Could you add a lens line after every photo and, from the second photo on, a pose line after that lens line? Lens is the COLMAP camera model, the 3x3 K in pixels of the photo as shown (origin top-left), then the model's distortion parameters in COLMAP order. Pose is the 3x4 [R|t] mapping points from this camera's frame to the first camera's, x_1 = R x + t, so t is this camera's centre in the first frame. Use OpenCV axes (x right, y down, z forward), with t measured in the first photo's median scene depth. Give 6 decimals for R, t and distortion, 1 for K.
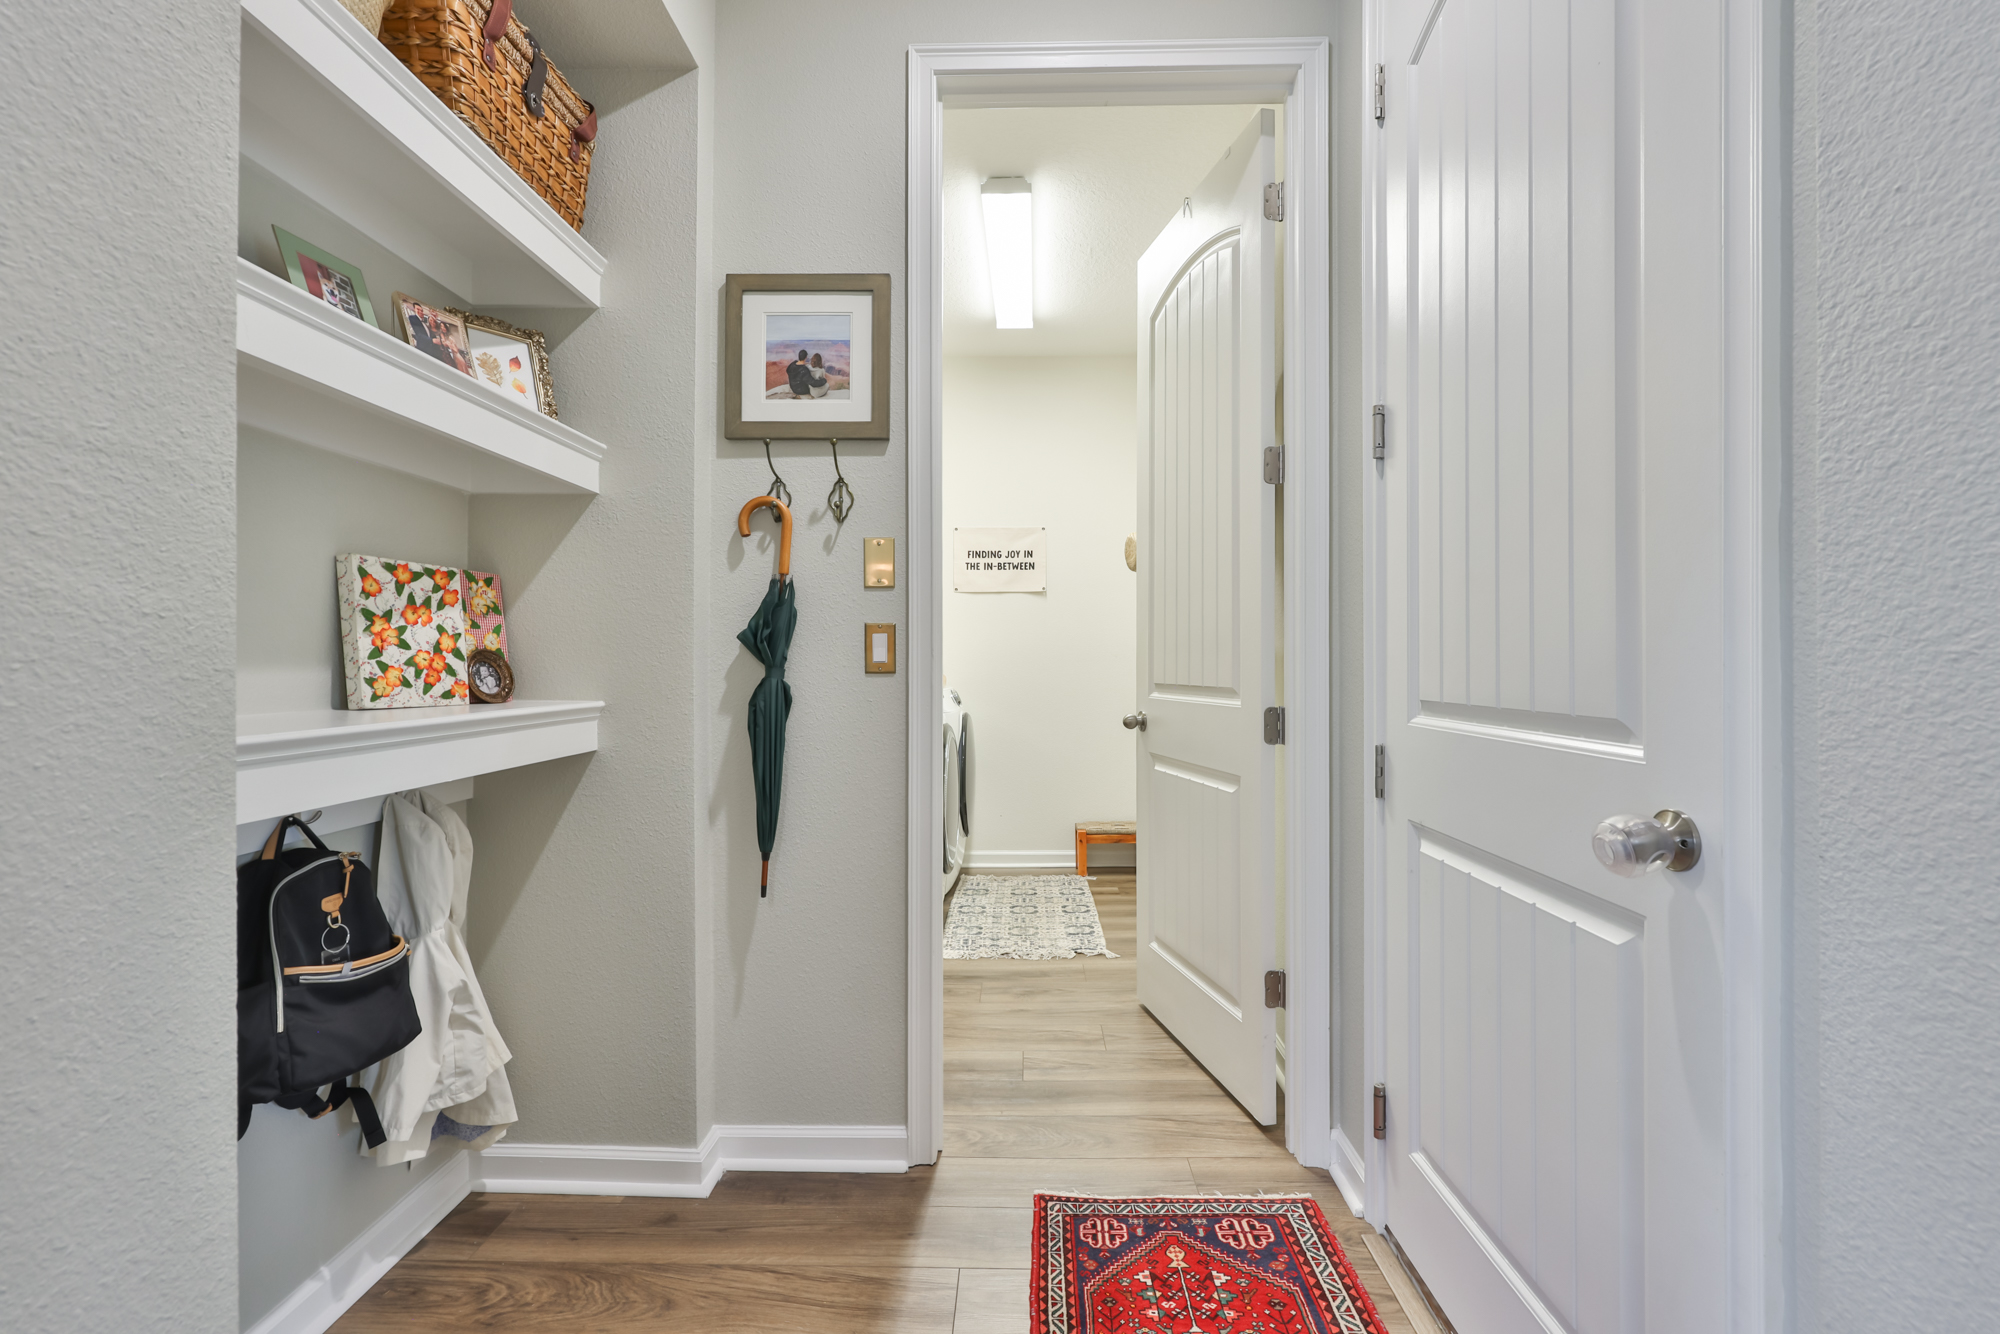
lens RADIAL K [[856.6, 0, 1006.2], [0, 856.6, 666.2], [0, 0, 1]] dist [-0.003478, 0.001006]
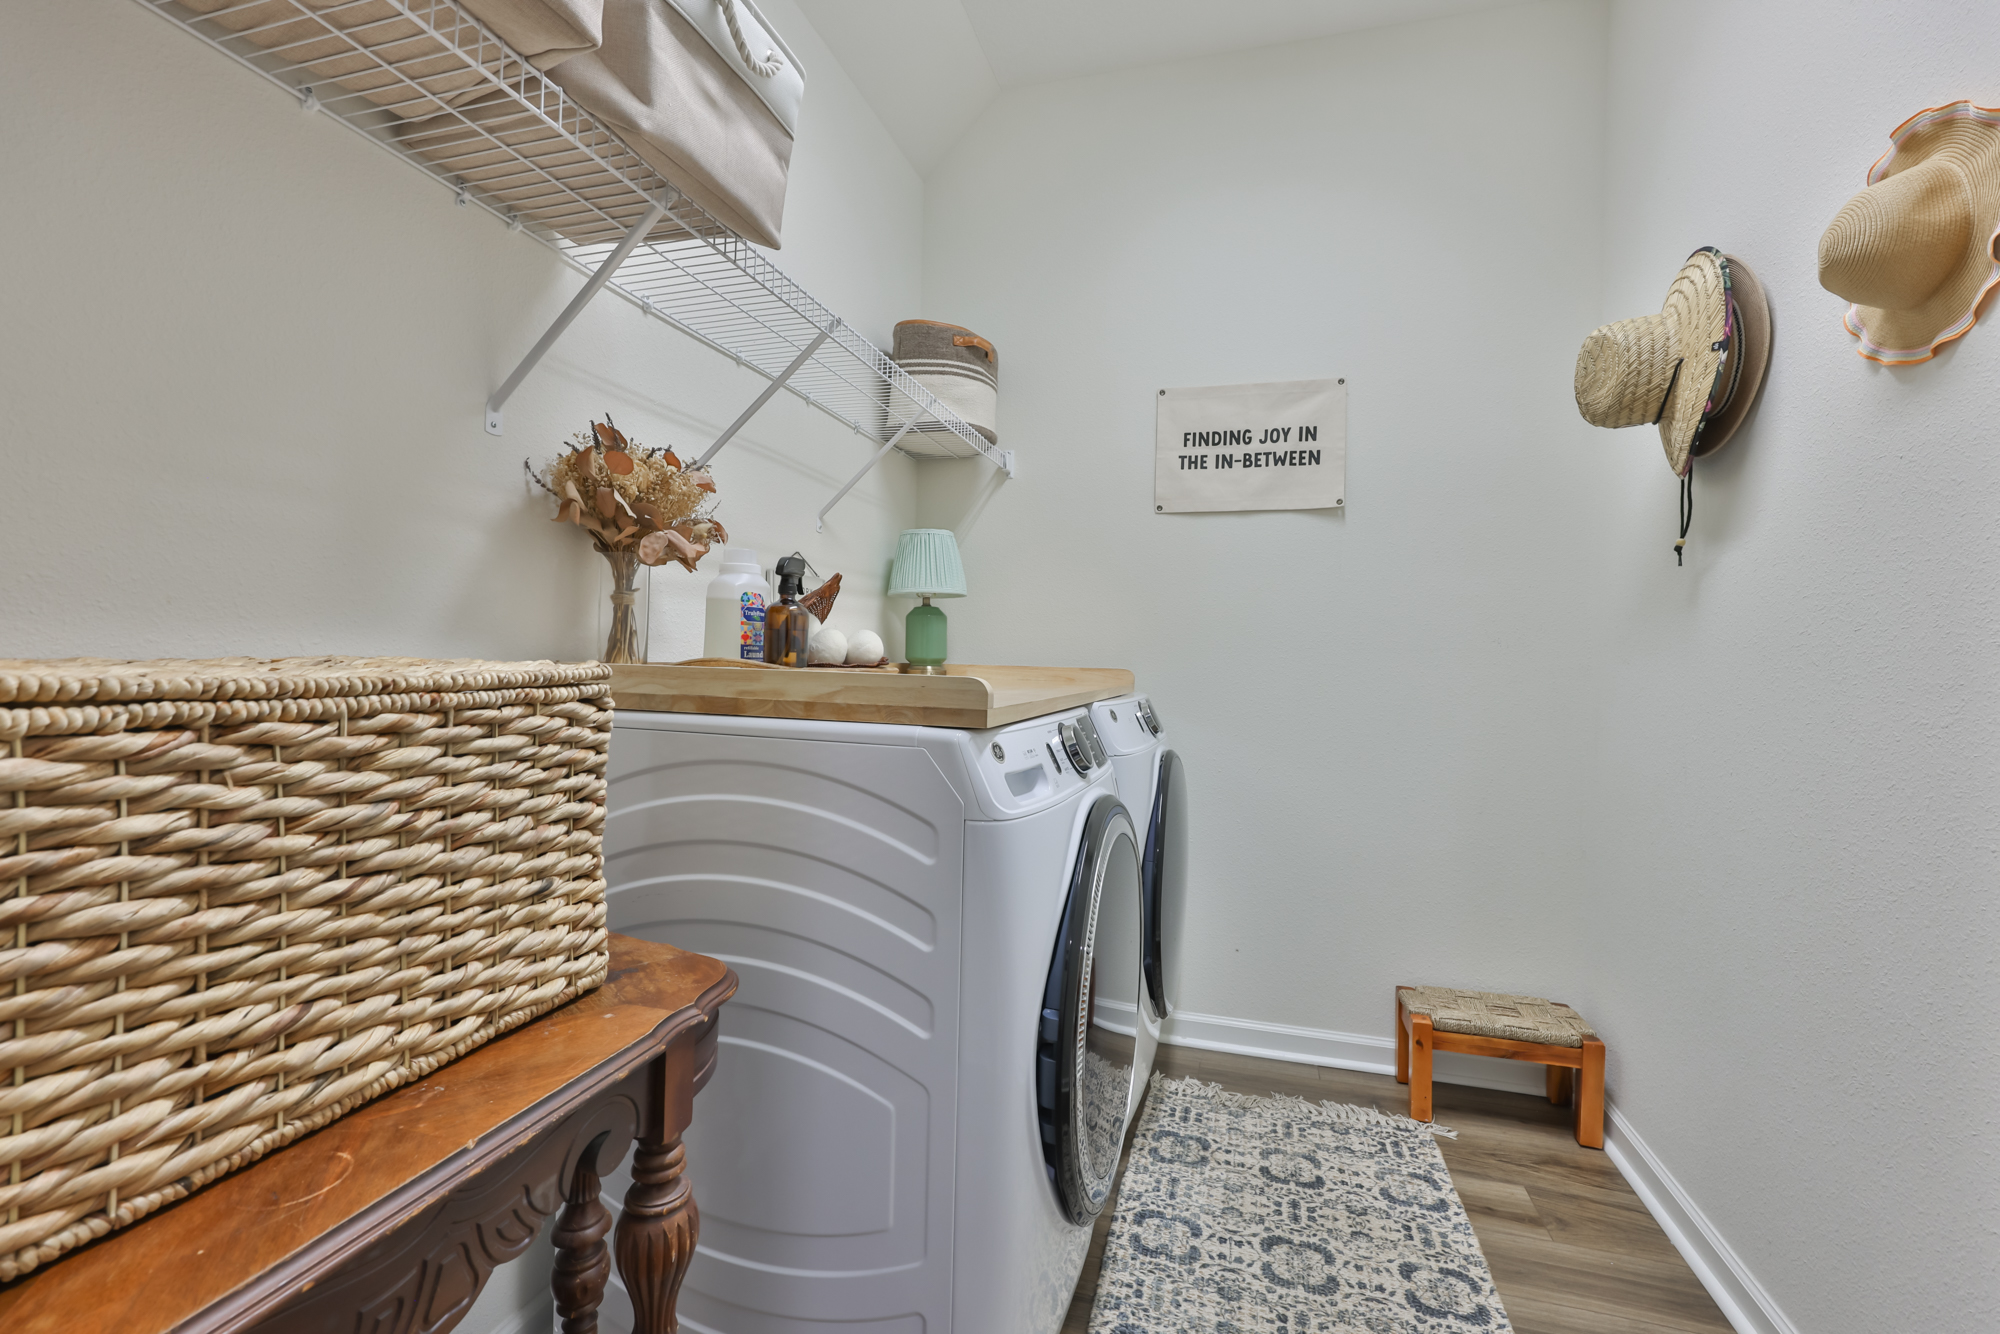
lens RADIAL K [[856.6, 0, 998.9], [0, 856.6, 664.8], [0, 0, 1]] dist [-0.003478, 0.001006]
pose [[0.965452, 0.027028, -0.259174, -0.015065], [-0.026526, 0.999633, 0.005434, 0.006052], [0.259226, 0.001628, 0.965815, 0.471155]]
